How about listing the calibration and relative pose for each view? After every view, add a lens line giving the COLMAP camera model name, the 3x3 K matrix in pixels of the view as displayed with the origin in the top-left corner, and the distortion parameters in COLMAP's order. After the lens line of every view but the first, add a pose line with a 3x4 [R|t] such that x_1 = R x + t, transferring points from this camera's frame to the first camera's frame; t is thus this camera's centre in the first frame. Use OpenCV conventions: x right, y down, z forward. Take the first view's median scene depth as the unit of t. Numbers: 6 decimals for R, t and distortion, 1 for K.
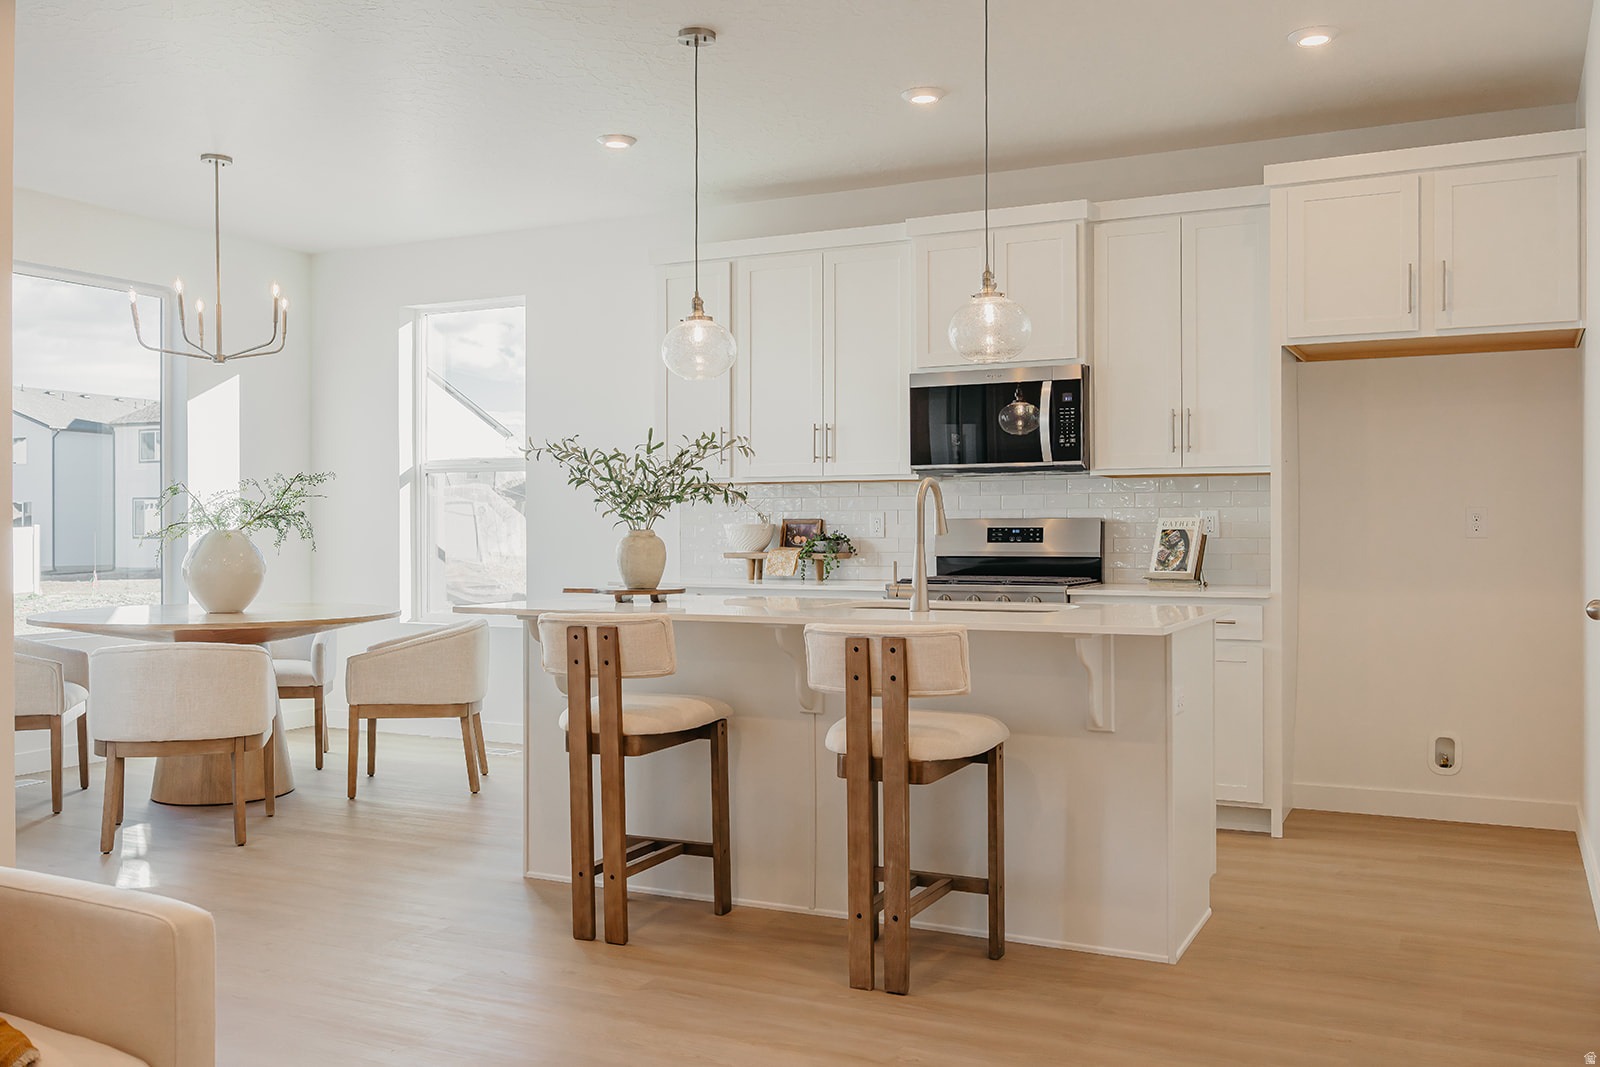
lens RADIAL K [[1384.7, 0, 837.3], [0, 1384.7, 541.8], [0, 0, 1]] dist [-0.014429, 0.013281]
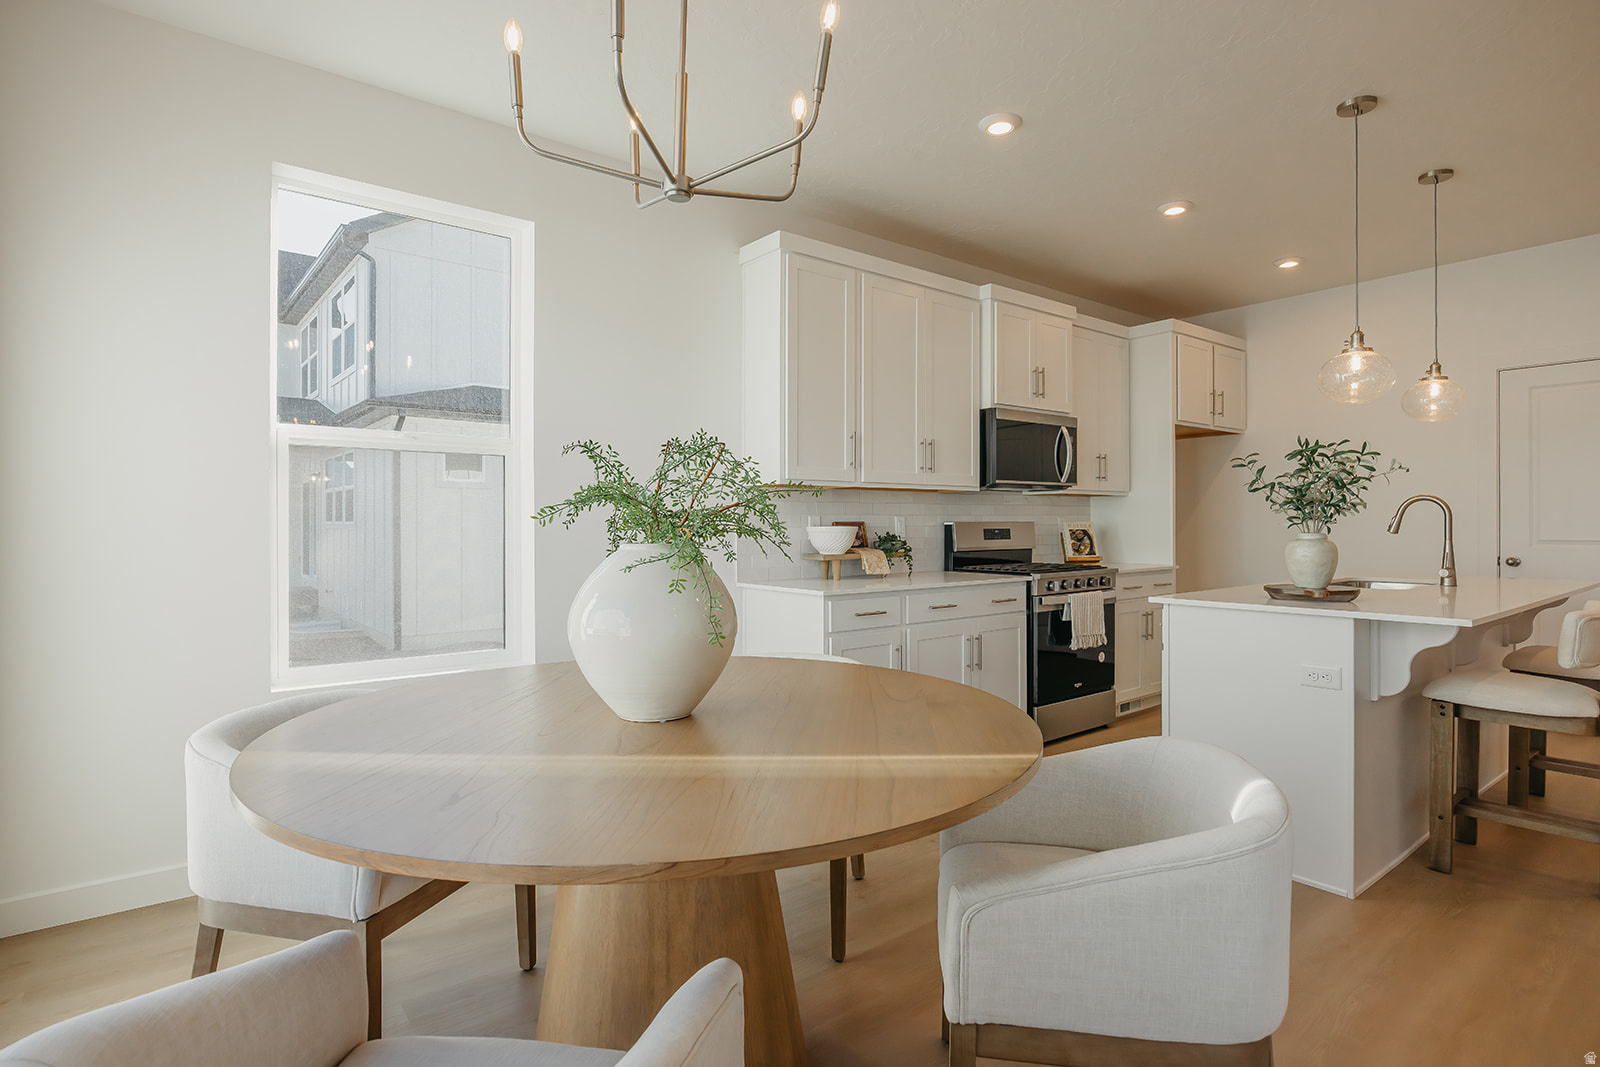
lens RADIAL K [[787.1, 0, 825.1], [0, 787.1, 528.8], [0, 0, 1]] dist [-0.003515, -0.000321]
pose [[0.443581, -0.004841, 0.896221, -0.697699], [0.011691, 0.999932, -0.000386, -0.012735], [-0.896158, 0.010649, 0.443607, 0.870901]]
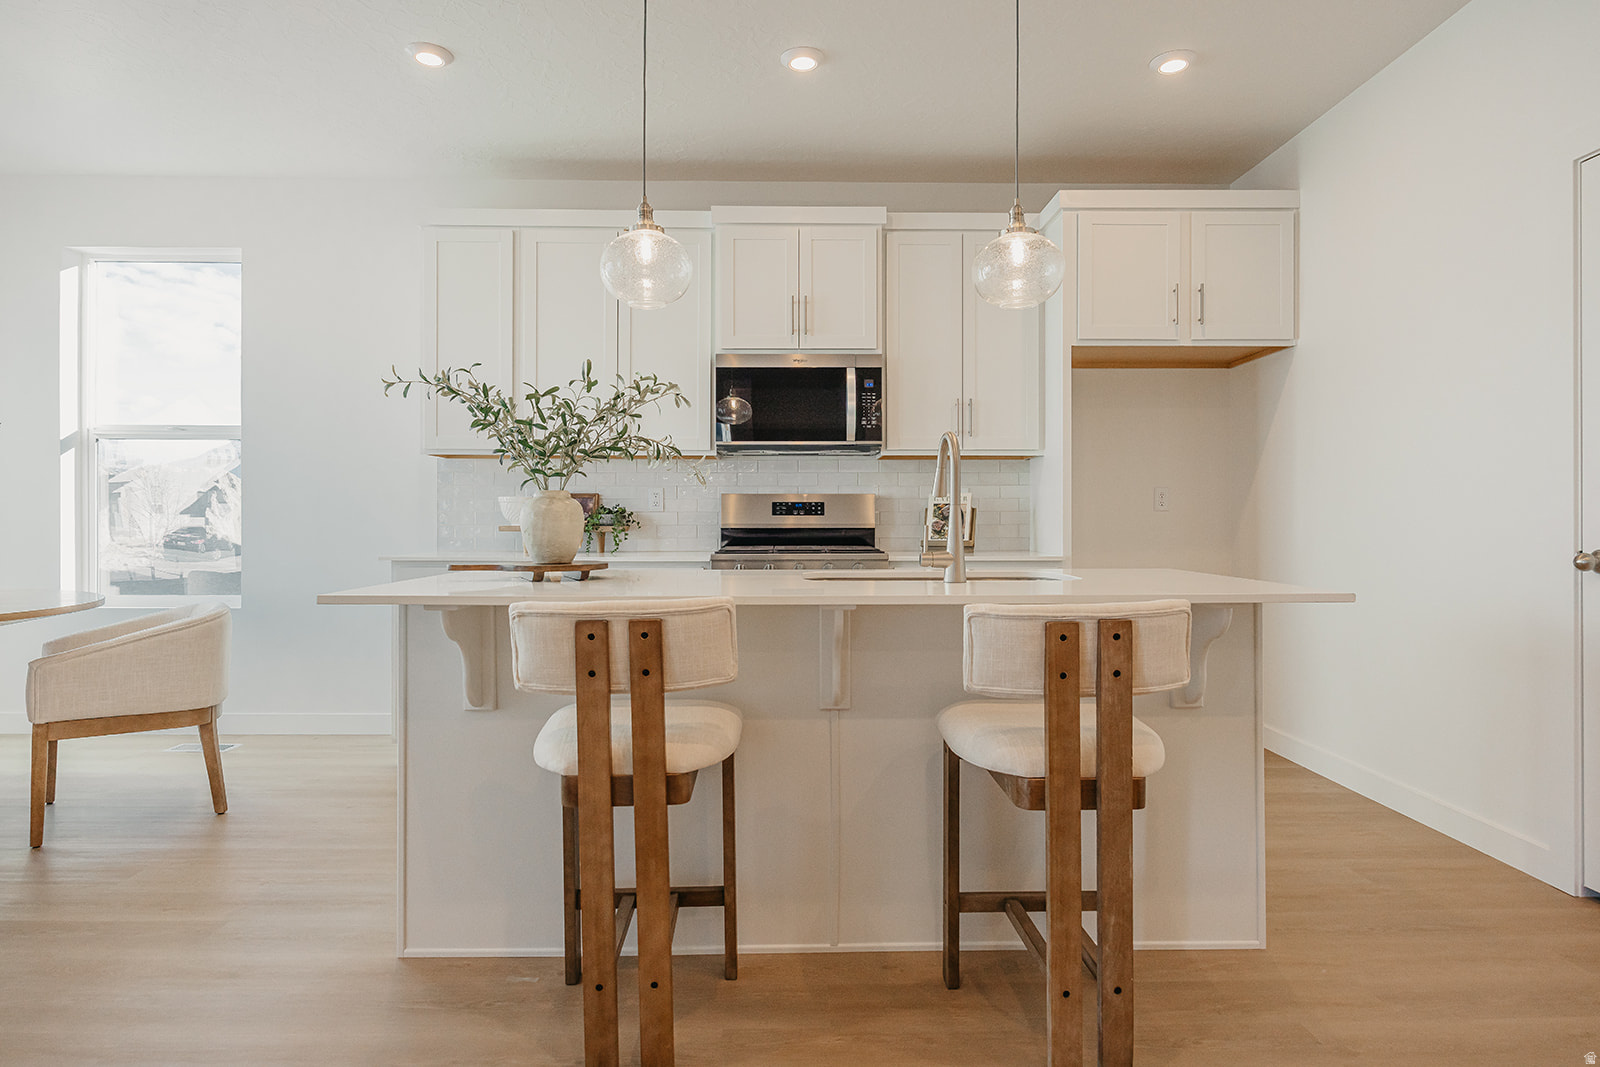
lens RADIAL K [[893.2, 0, 820.9], [0, 893.2, 528.4], [0, 0, 1]] dist [0.002219, -0.006029]
pose [[0.892401, -0.002423, 0.451238, -0.192765], [0.002069, 0.999997, 0.001278, 0.010966], [-0.451239, -0.000207, 0.892403, 0.380816]]
